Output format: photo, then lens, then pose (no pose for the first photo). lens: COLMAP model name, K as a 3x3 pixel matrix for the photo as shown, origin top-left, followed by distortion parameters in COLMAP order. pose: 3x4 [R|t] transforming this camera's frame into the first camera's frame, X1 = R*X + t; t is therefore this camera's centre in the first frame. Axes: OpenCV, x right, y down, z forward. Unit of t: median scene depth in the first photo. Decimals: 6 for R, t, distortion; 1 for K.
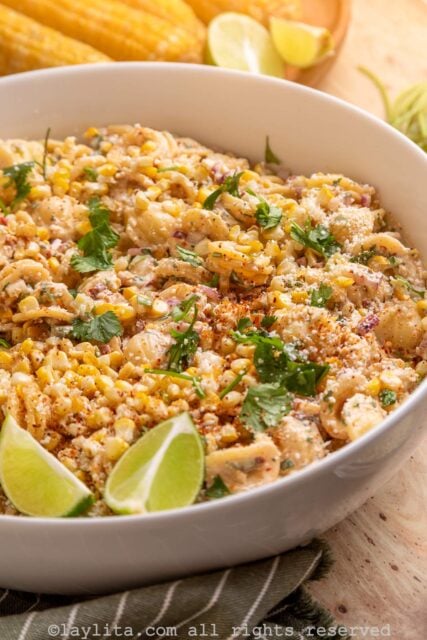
lens RADIAL K [[1625.0, 0, 213.5], [0, 1625.0, 320.0], [0, 0, 1]] dist [-0.046250, -0.254720]
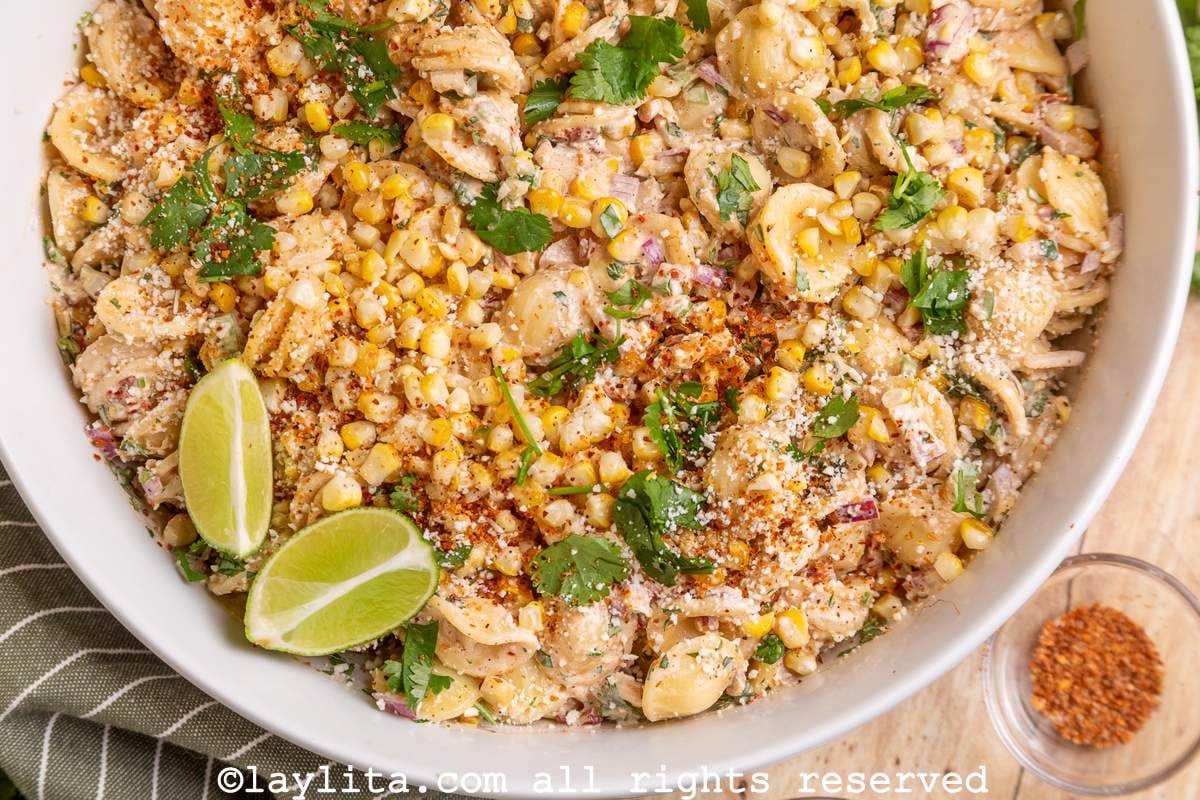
lens RADIAL K [[3046.9, 0, 600.0], [0, 3046.9, 400.0], [0, 0, 1]] dist [-0.046250, -0.254720]
pose [[0.767910, 0.638220, -0.054672, 0.058995], [-0.411679, 0.557115, 0.721210, -0.808937], [0.490749, -0.531317, 0.690556, 0.205642]]
